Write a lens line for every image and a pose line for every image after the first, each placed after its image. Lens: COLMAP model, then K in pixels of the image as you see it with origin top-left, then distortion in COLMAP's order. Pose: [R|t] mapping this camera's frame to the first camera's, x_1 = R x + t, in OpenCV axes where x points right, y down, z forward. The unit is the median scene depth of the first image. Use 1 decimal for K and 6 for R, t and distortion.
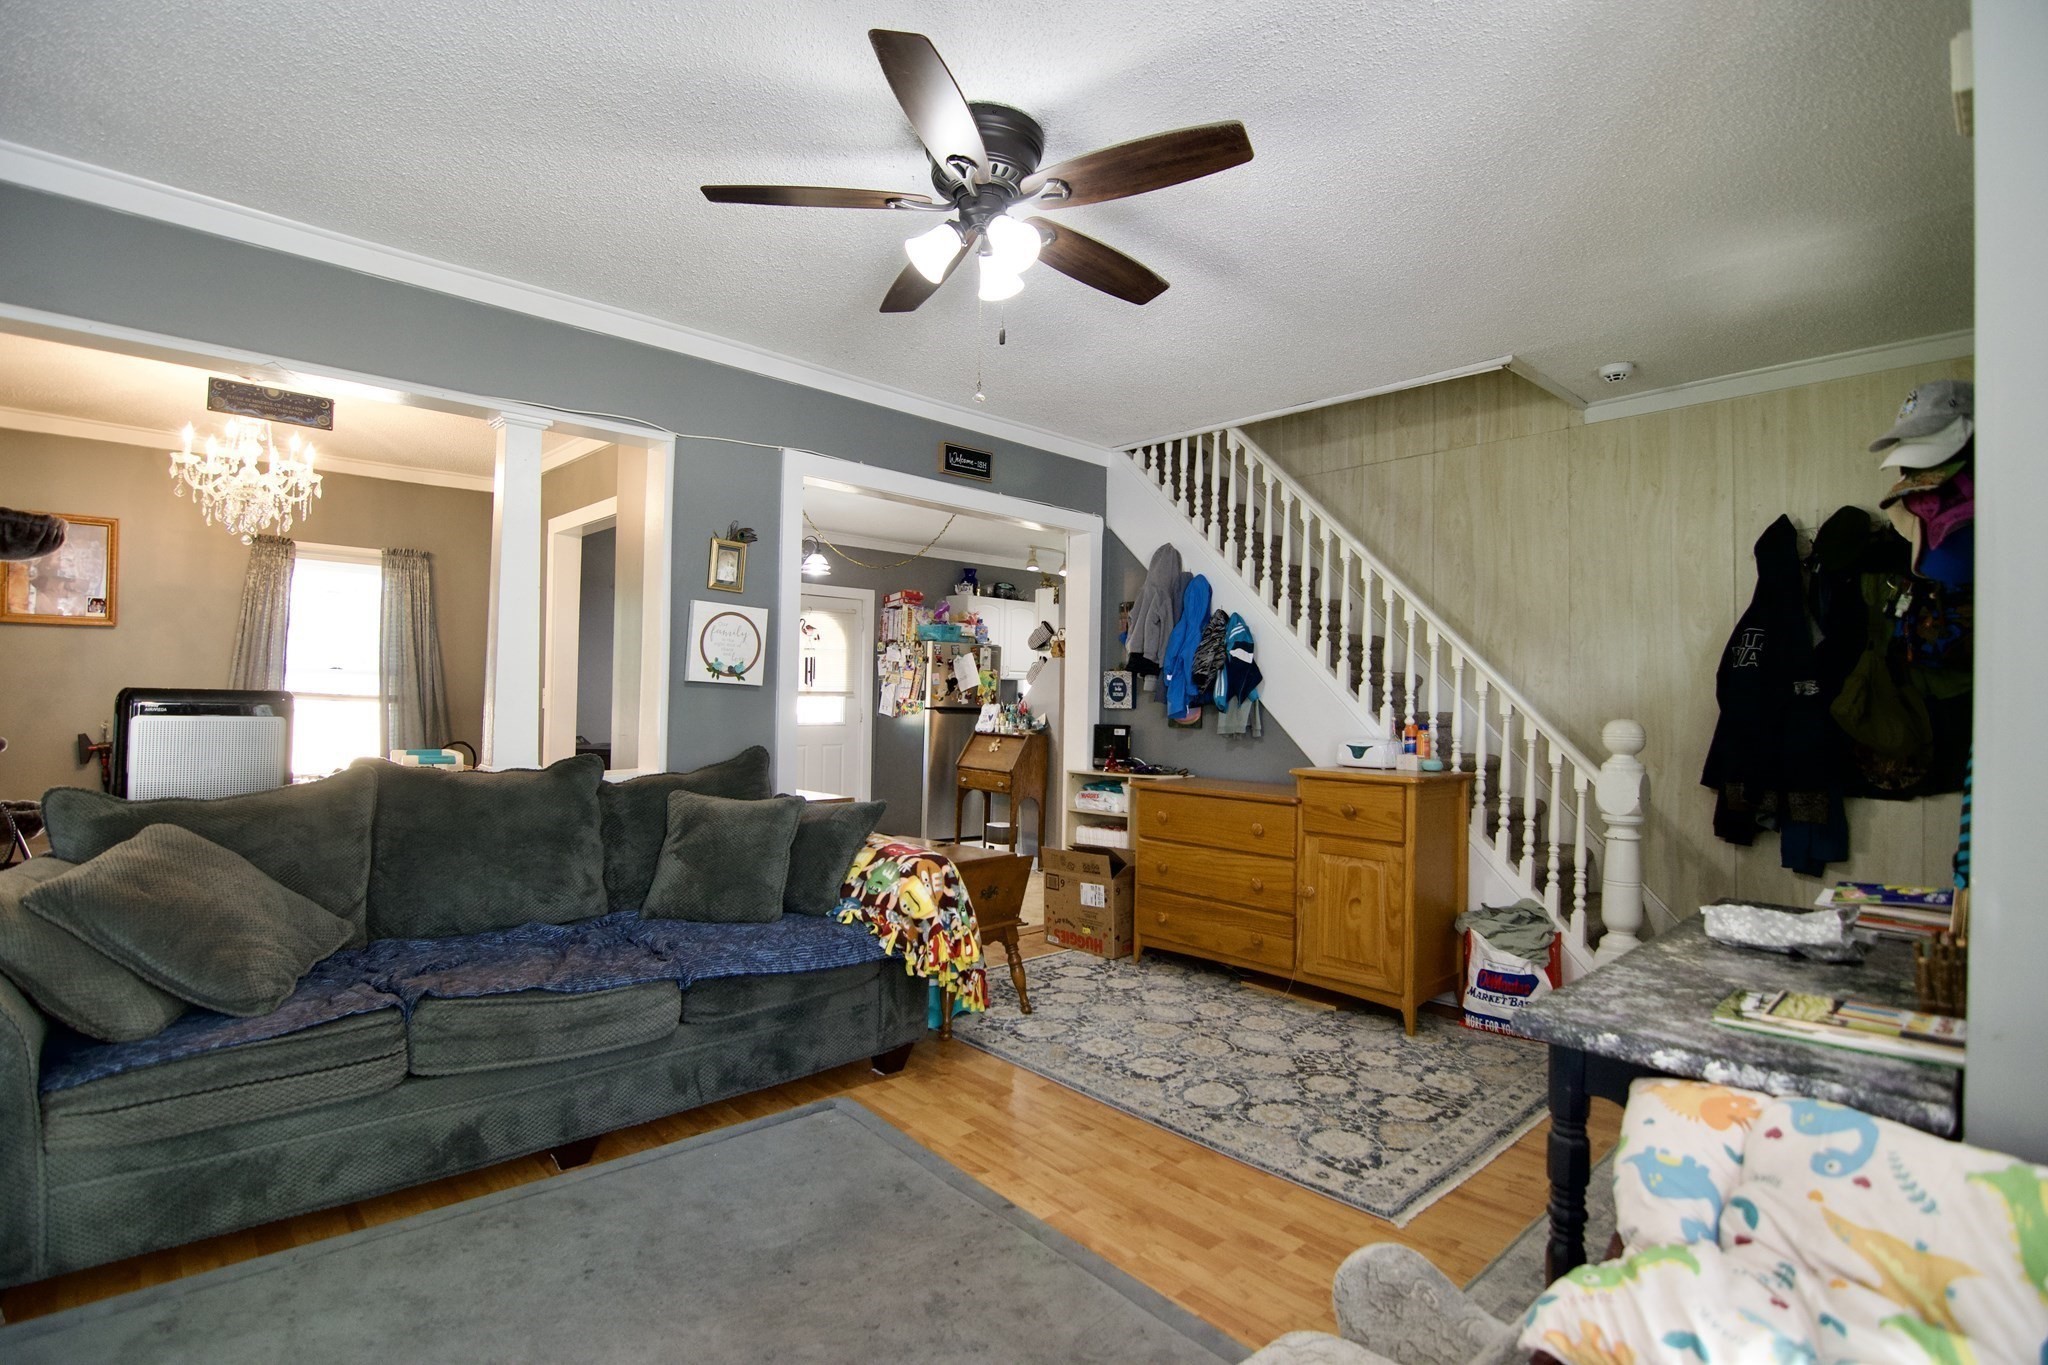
lens RADIAL K [[986.3, 0, 1021.9], [0, 986.3, 677.6], [0, 0, 1]] dist [-0.004476, -0.011690]
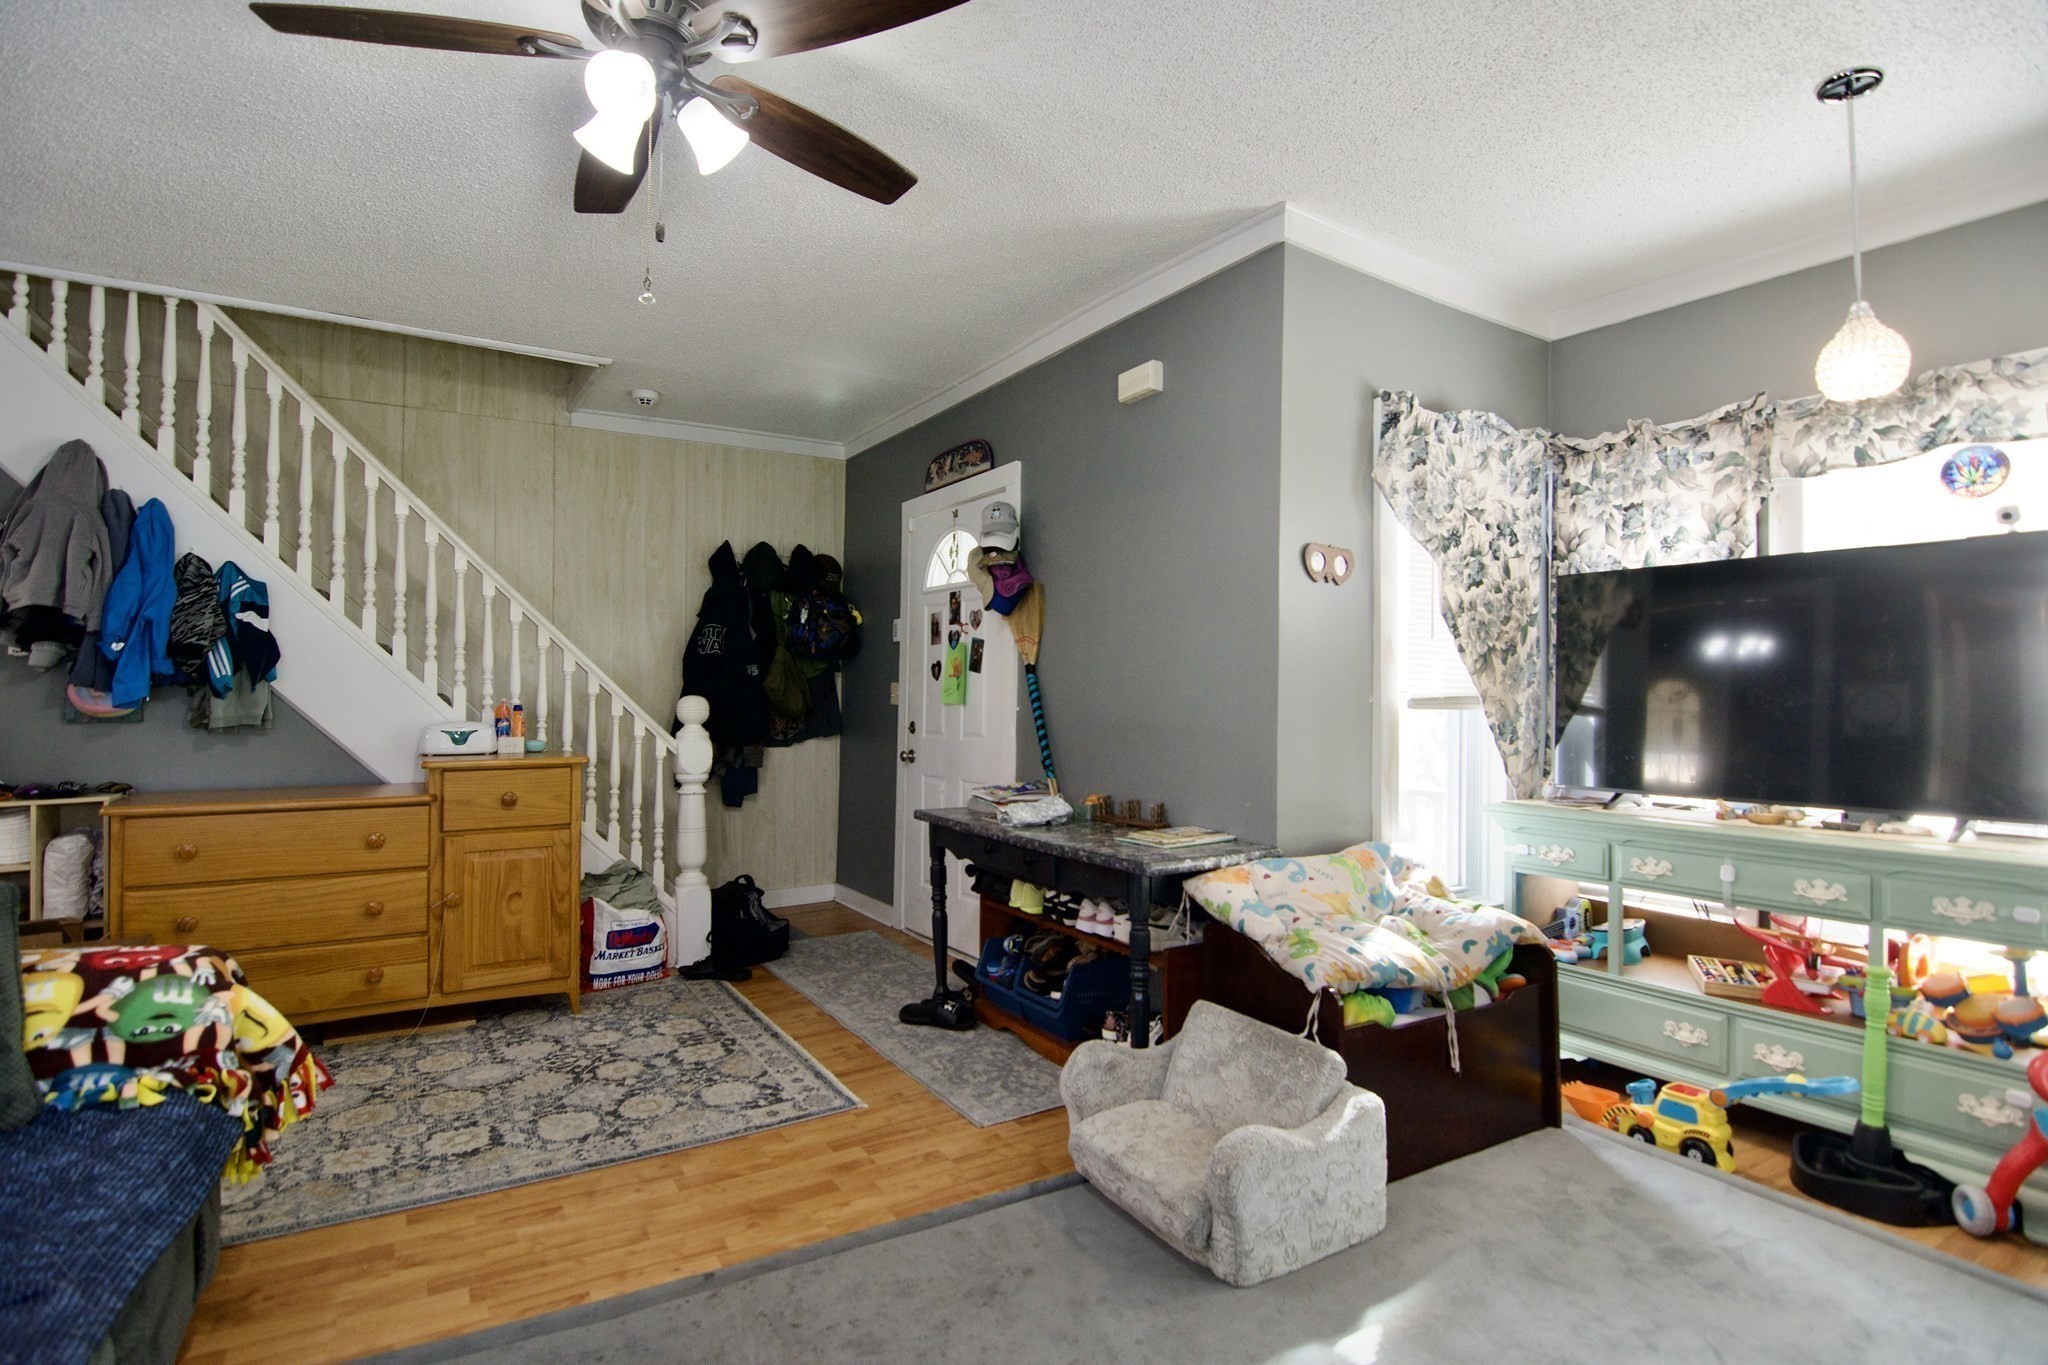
lens RADIAL K [[986.3, 0, 1021.9], [0, 986.3, 677.6], [0, 0, 1]] dist [-0.004476, -0.011690]
pose [[0.190944, -0.002073, 0.981599, -0.480333], [-0.021959, 0.999739, 0.006383, 0.003707], [-0.981355, -0.022773, 0.190849, 0.350904]]
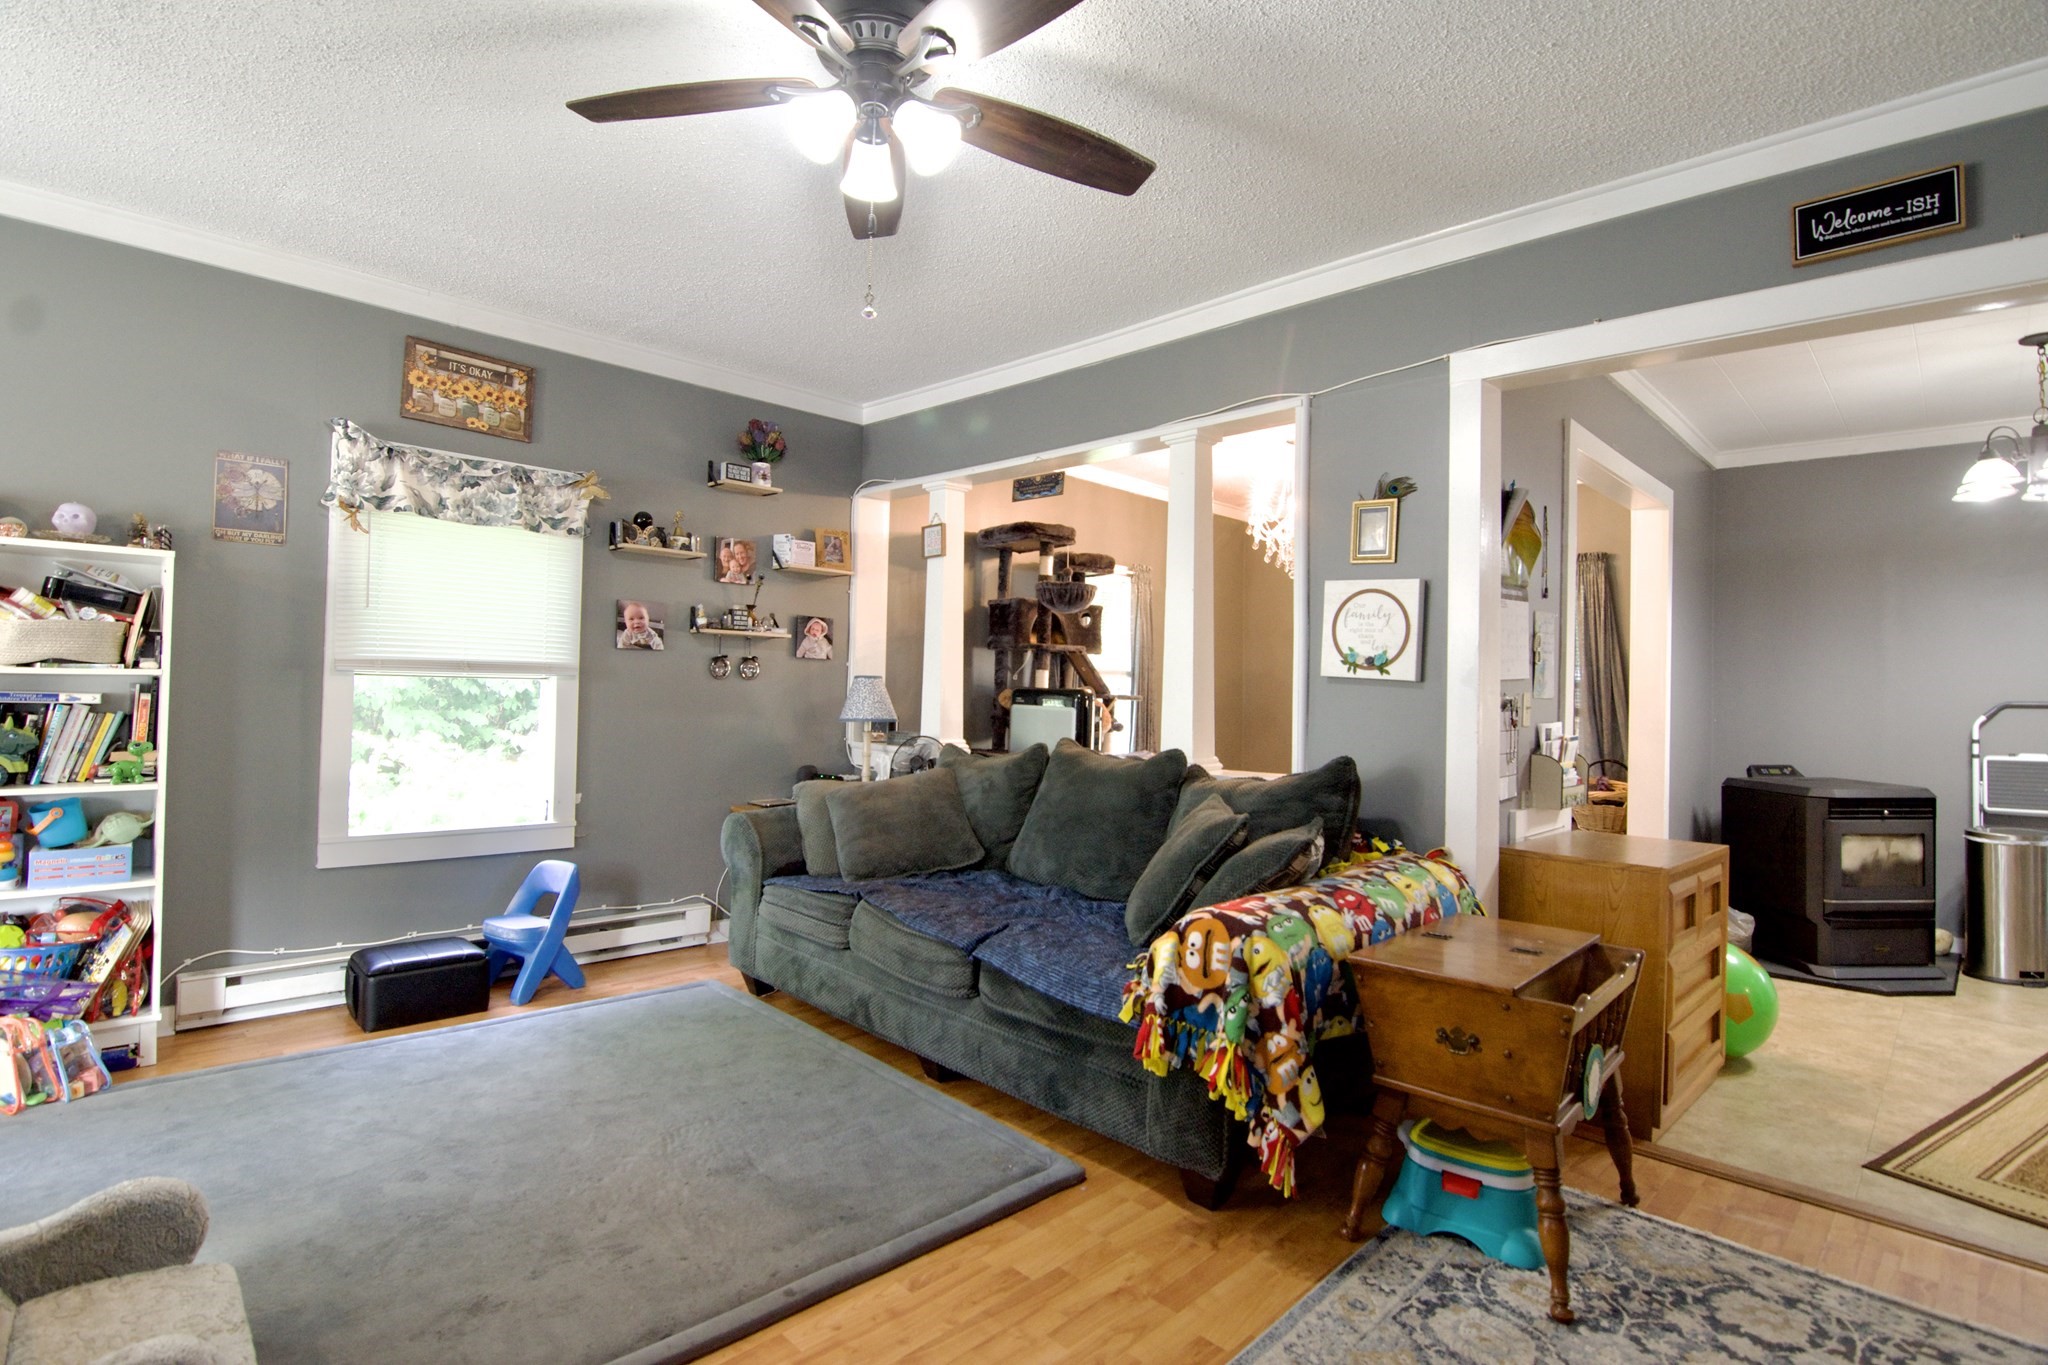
lens RADIAL K [[986.3, 0, 1021.9], [0, 986.3, 677.6], [0, 0, 1]] dist [-0.004476, -0.011690]
pose [[0.033091, -0.027578, -0.999072, 0.497002], [-0.004831, 0.999603, -0.027753, 0.028904], [0.999441, 0.005745, 0.032945, 0.702239]]
